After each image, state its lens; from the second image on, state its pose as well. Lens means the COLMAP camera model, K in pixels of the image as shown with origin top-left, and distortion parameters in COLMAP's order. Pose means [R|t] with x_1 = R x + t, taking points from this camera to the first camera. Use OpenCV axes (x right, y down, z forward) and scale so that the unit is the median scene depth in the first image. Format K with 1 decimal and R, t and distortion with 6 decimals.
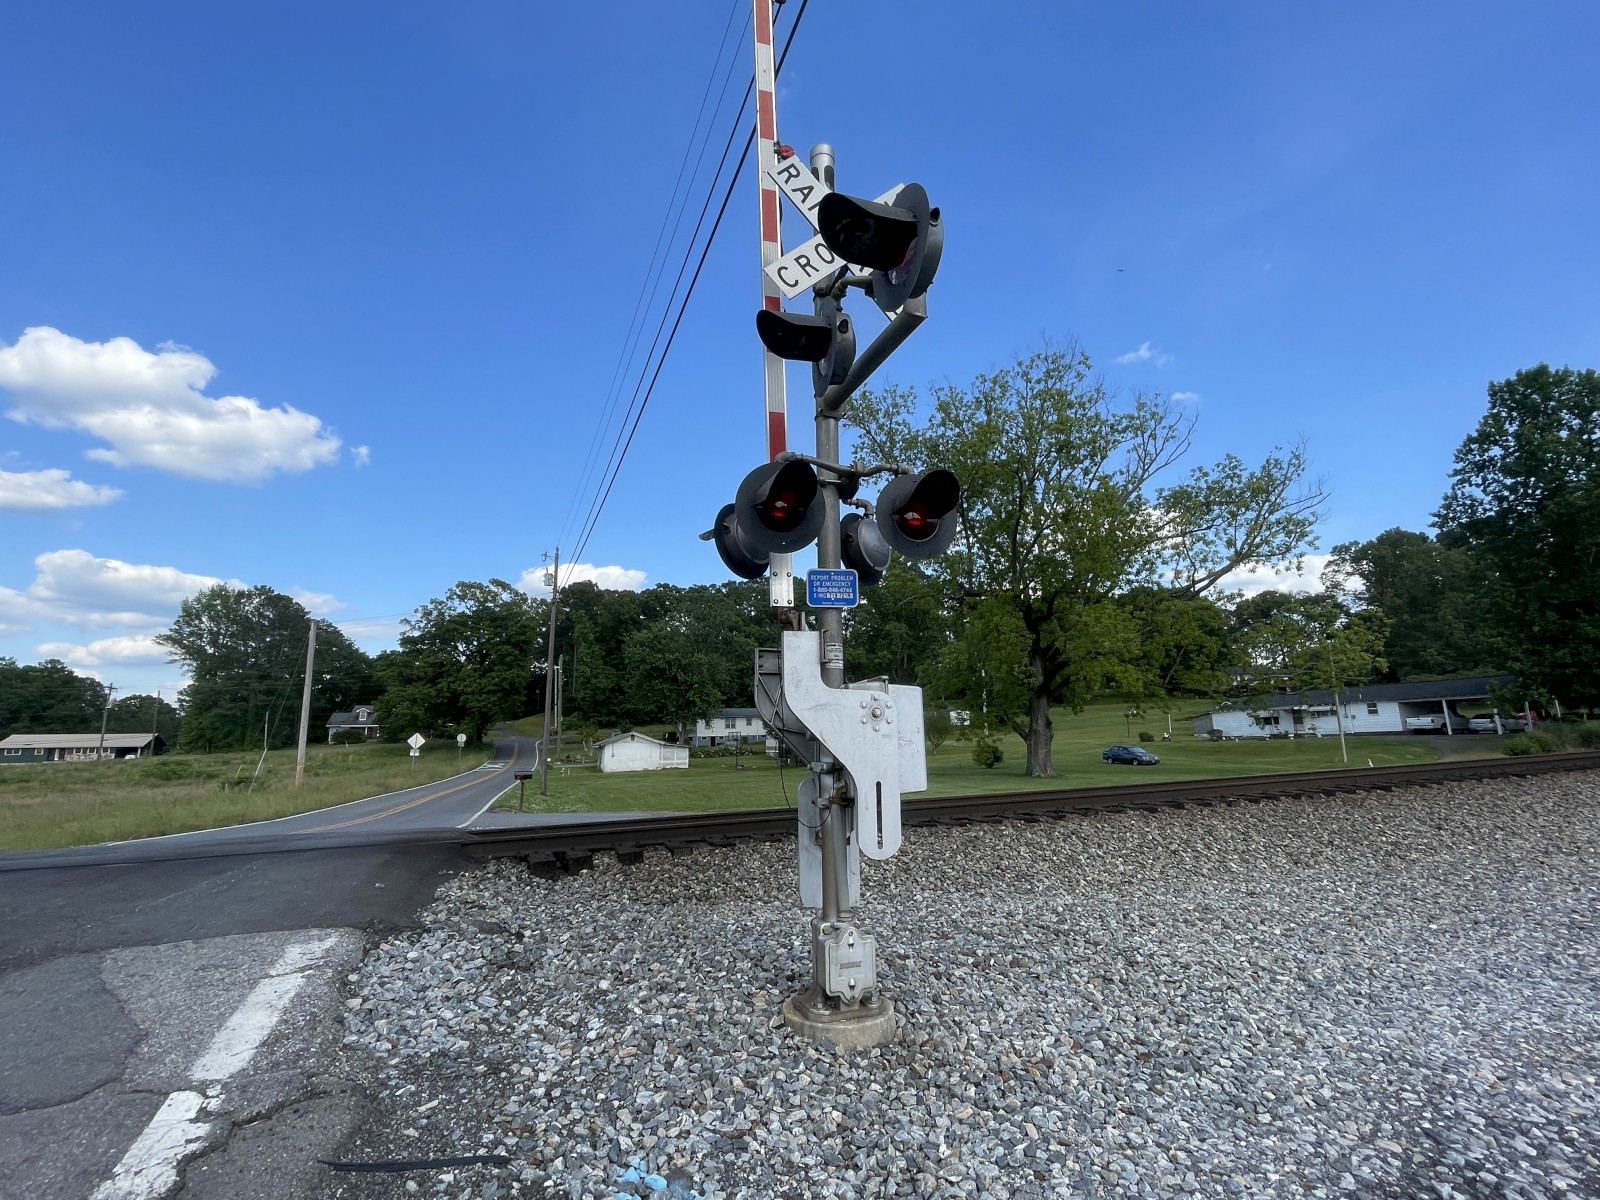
lens RADIAL K [[734.4, 0, 805.2], [0, 734.4, 600.0], [0, 0, 1]] dist [0.000541, -0.001050]
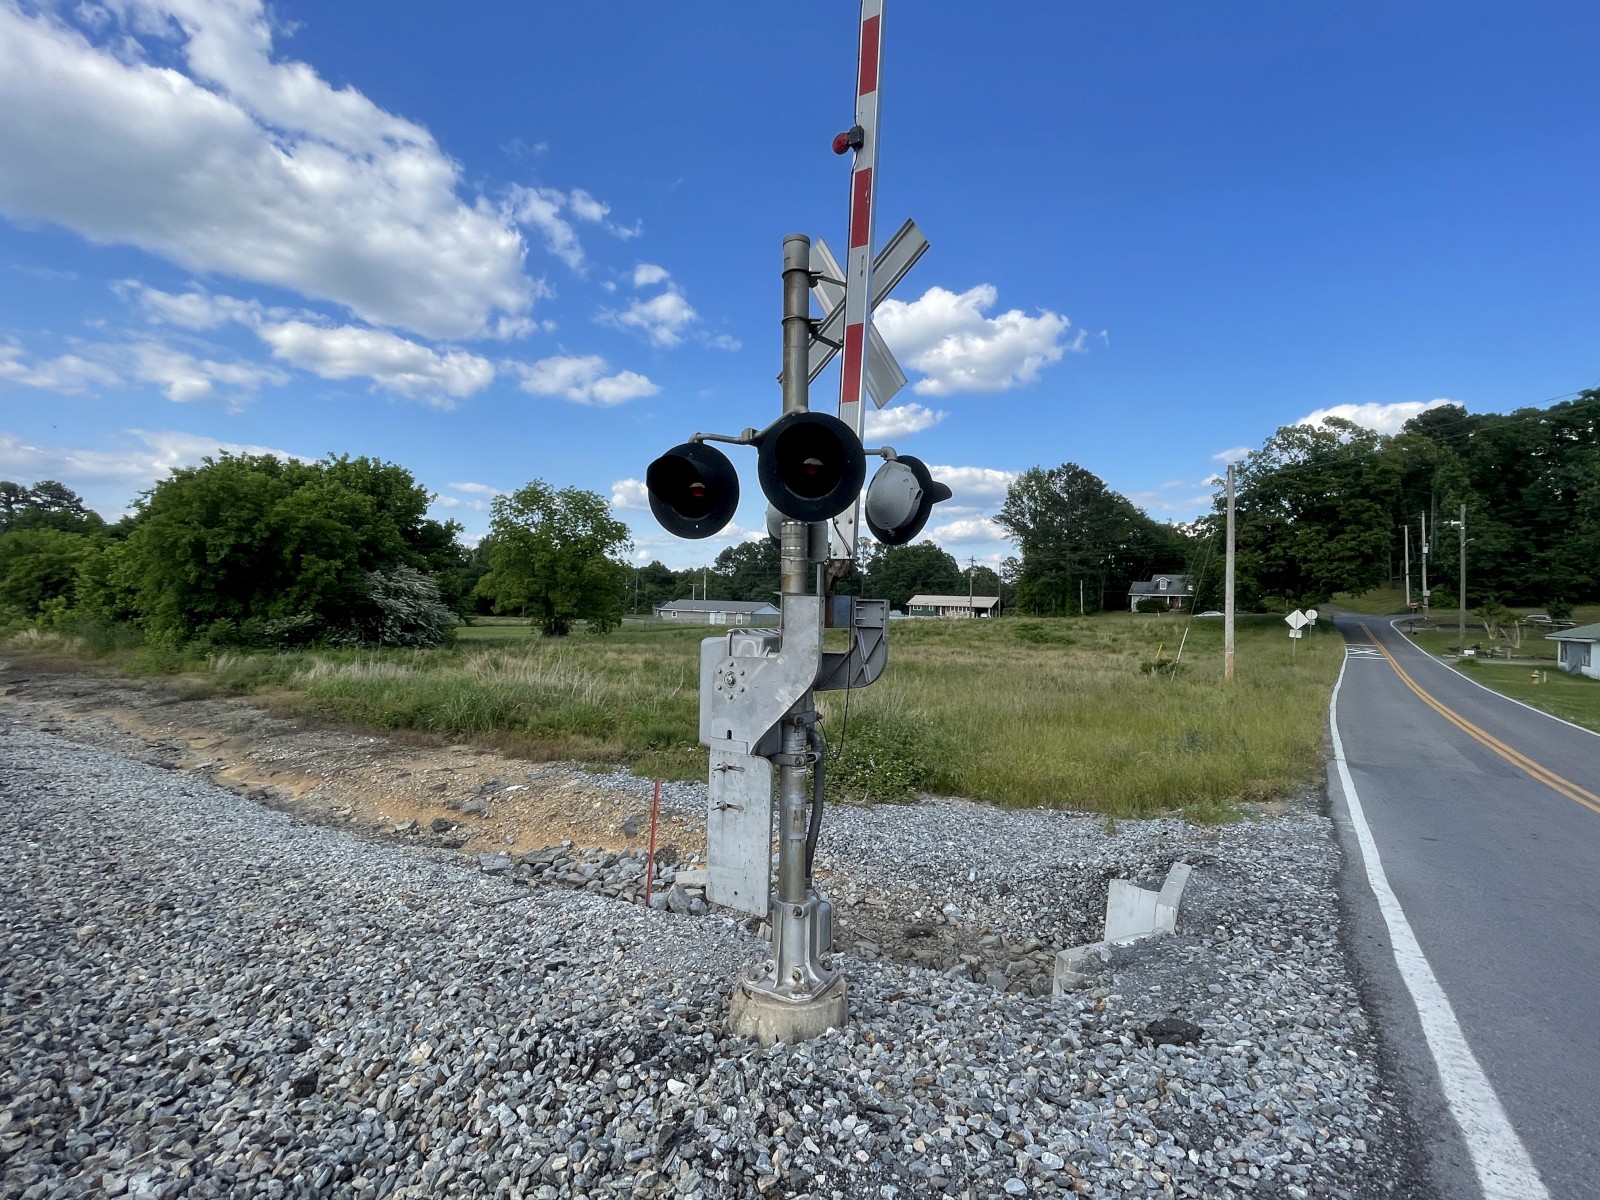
lens RADIAL K [[734.4, 0, 801.3], [0, 734.4, 597.1], [0, 0, 1]] dist [0.000541, -0.001050]
pose [[0.577264, 0.027917, -0.816080, -0.148431], [0.113715, 0.986928, 0.114199, 0.011297], [0.808601, -0.158723, 0.566543, 0.090463]]
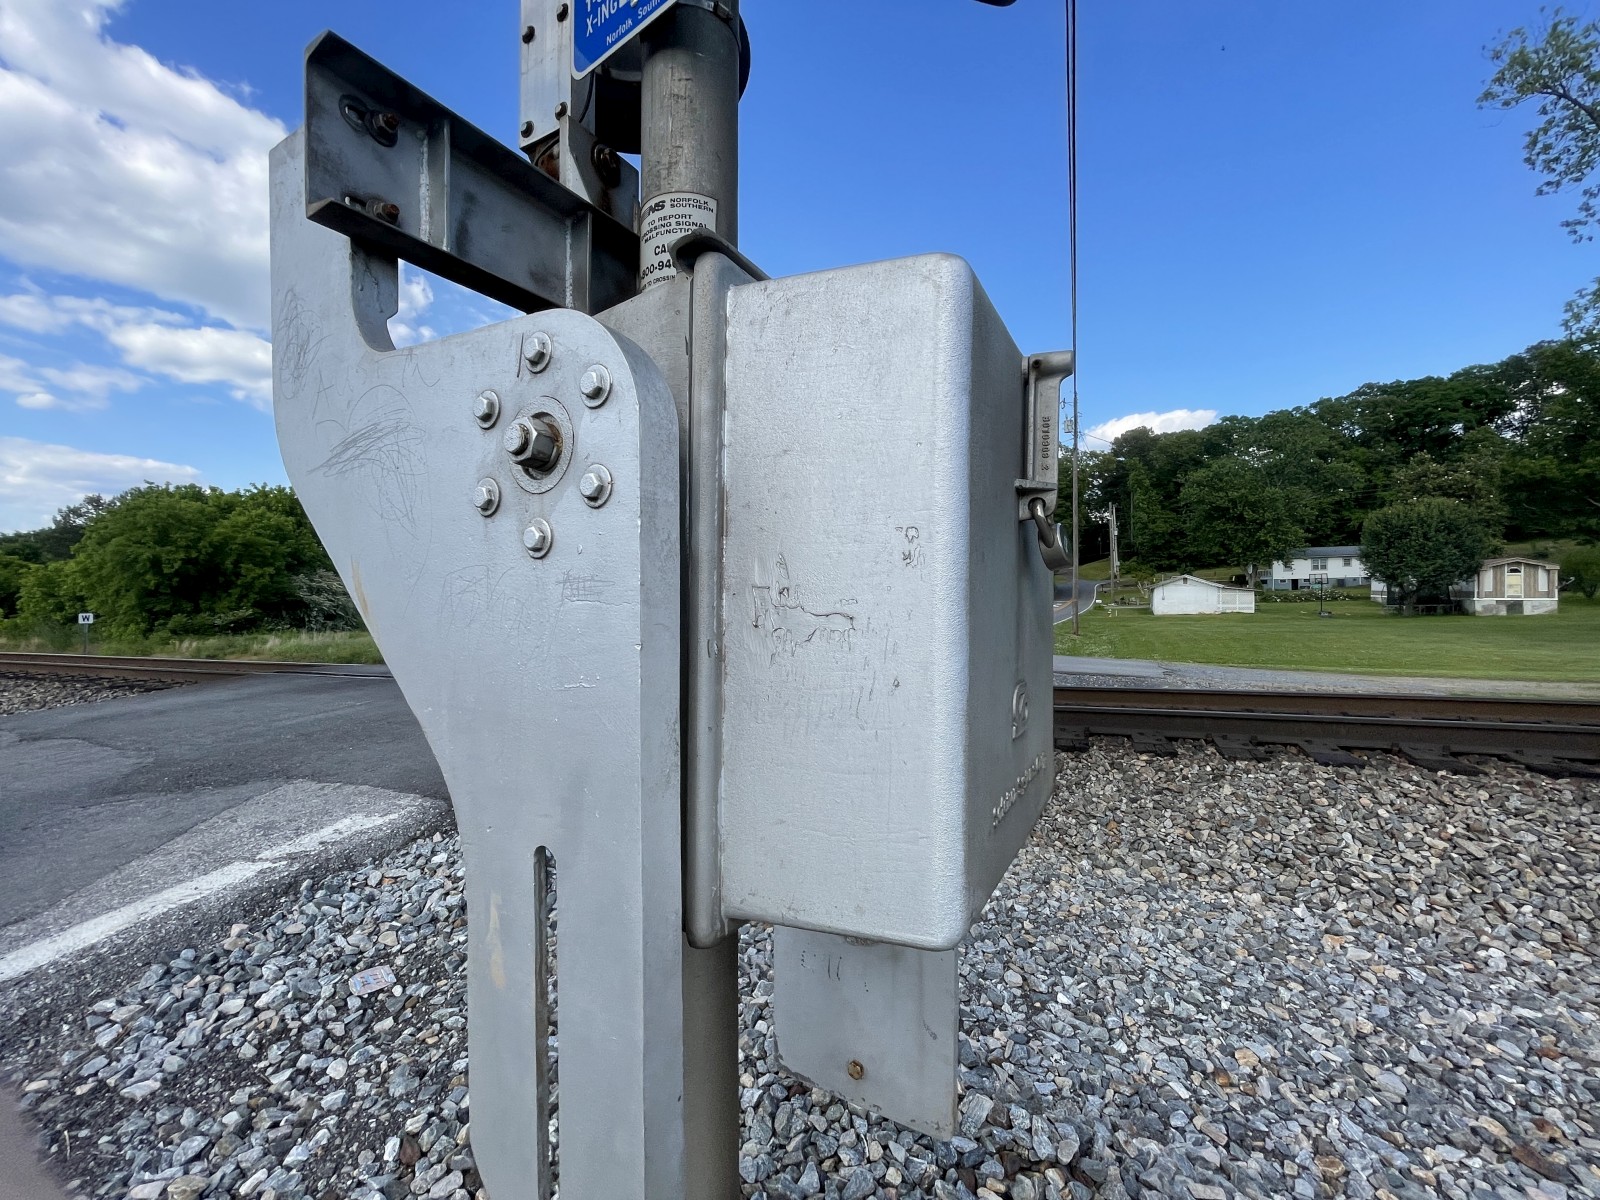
lens RADIAL K [[646.1, 0, 805.0], [0, 646.1, 601.5], [0, 0, 1]] dist [-0.001516, -0.000341]
pose [[0.707977, 0.018860, -0.705984, 0.012848], [0.133734, 0.977977, 0.160238, 0.008974], [0.693458, -0.207858, 0.689863, 0.049822]]
